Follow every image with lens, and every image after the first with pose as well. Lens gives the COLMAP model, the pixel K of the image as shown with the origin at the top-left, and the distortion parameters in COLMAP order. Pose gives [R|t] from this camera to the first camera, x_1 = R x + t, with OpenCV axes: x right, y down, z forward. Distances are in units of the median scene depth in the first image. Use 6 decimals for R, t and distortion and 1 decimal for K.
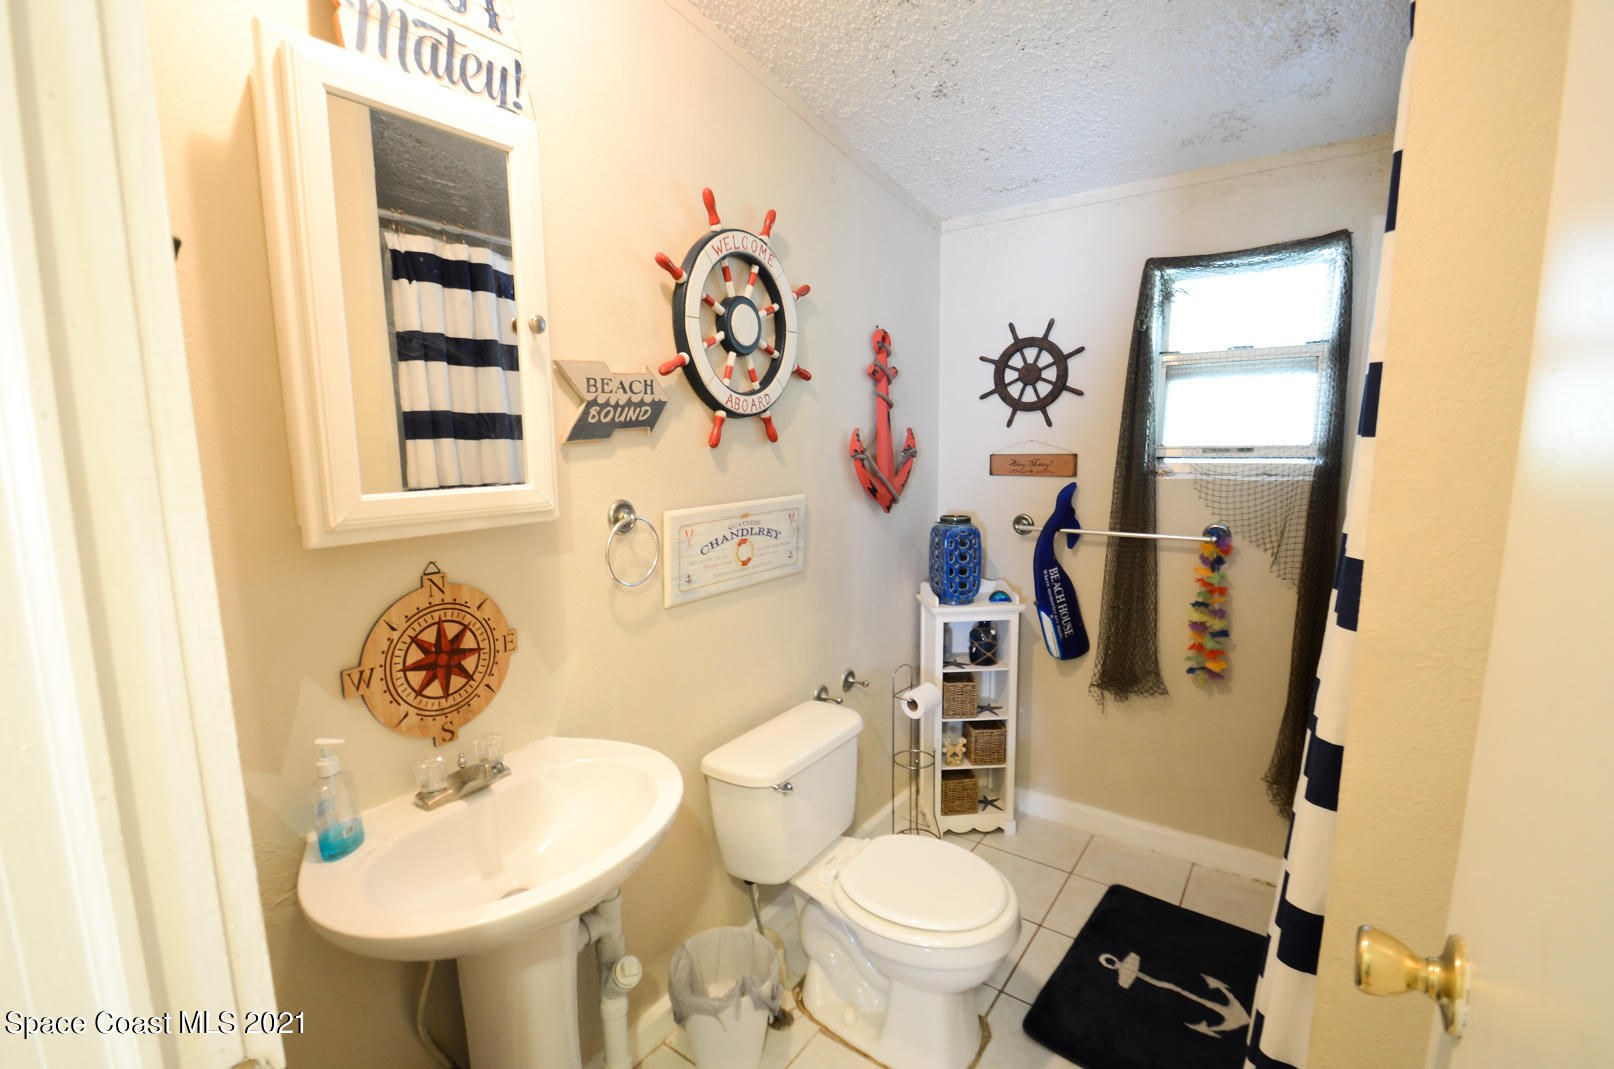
lens RADIAL K [[722.6, 0, 774.4], [0, 722.6, 538.7], [0, 0, 1]] dist [0.016796, -0.017452]
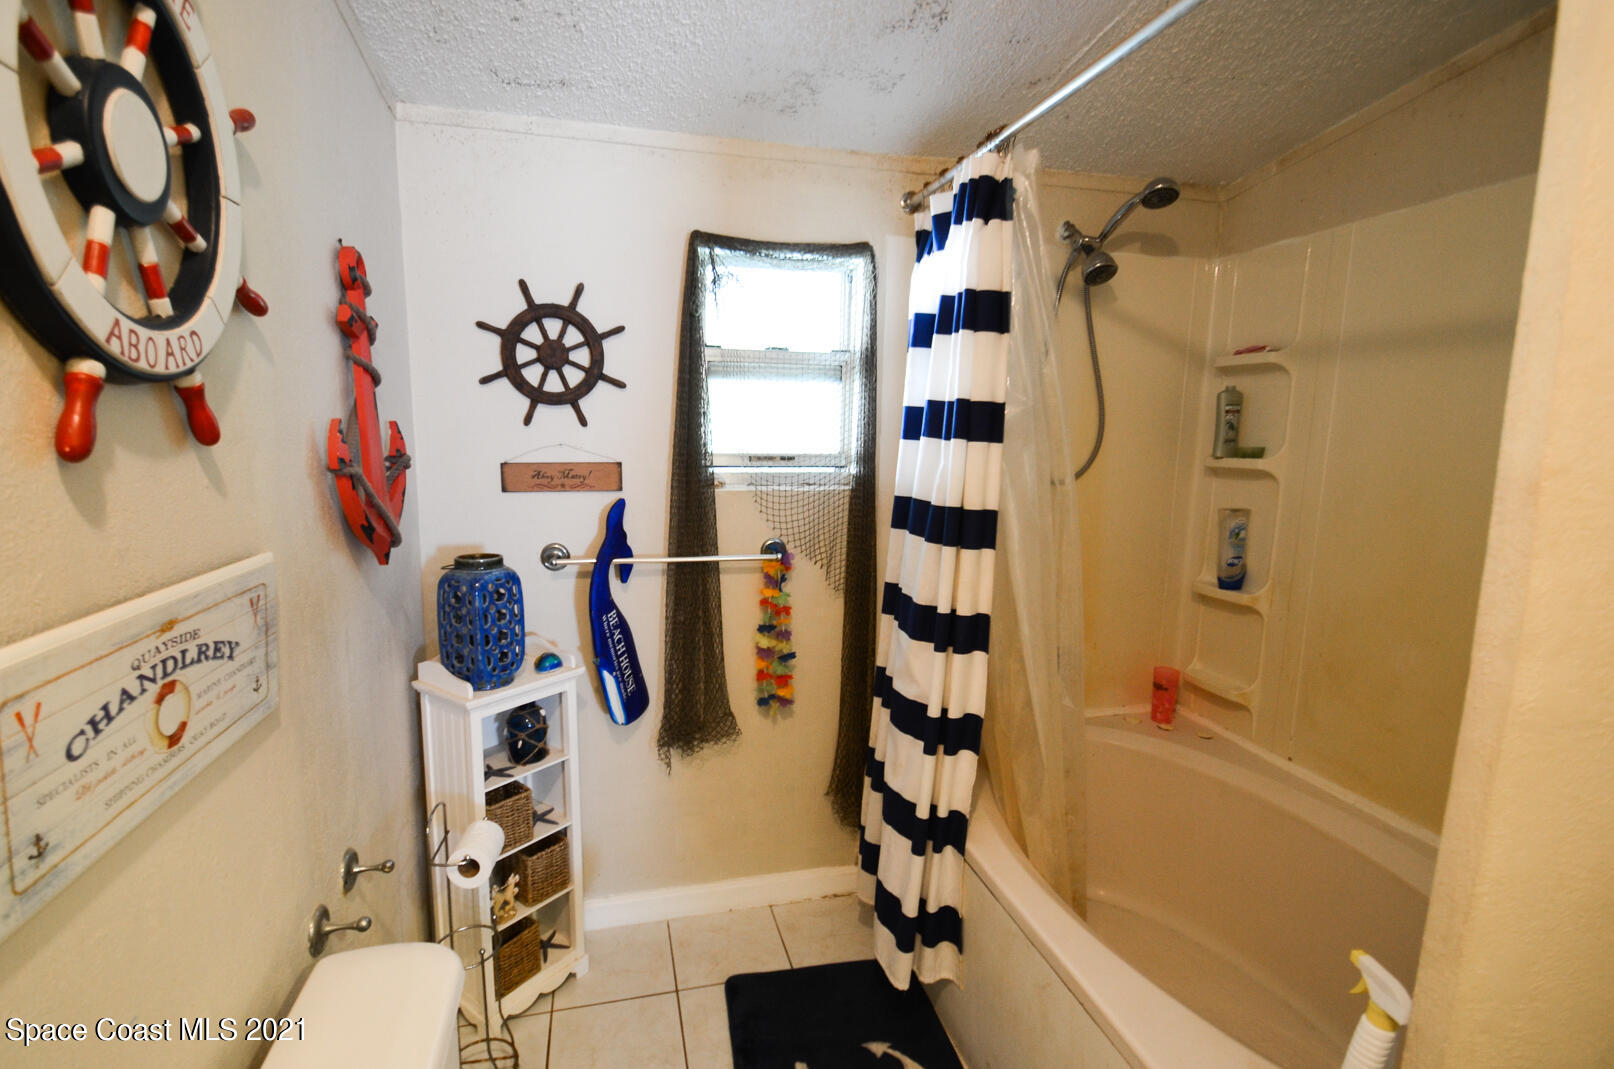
lens RADIAL K [[761.5, 0, 801.3], [0, 761.5, 541.5], [0, 0, 1]] dist [0.017108, -0.015934]
pose [[0.635247, -0.084240, 0.767701, -0.101942], [0.085710, 0.995583, 0.038323, -0.047244], [-0.767538, 0.041455, 0.639661, 0.326912]]
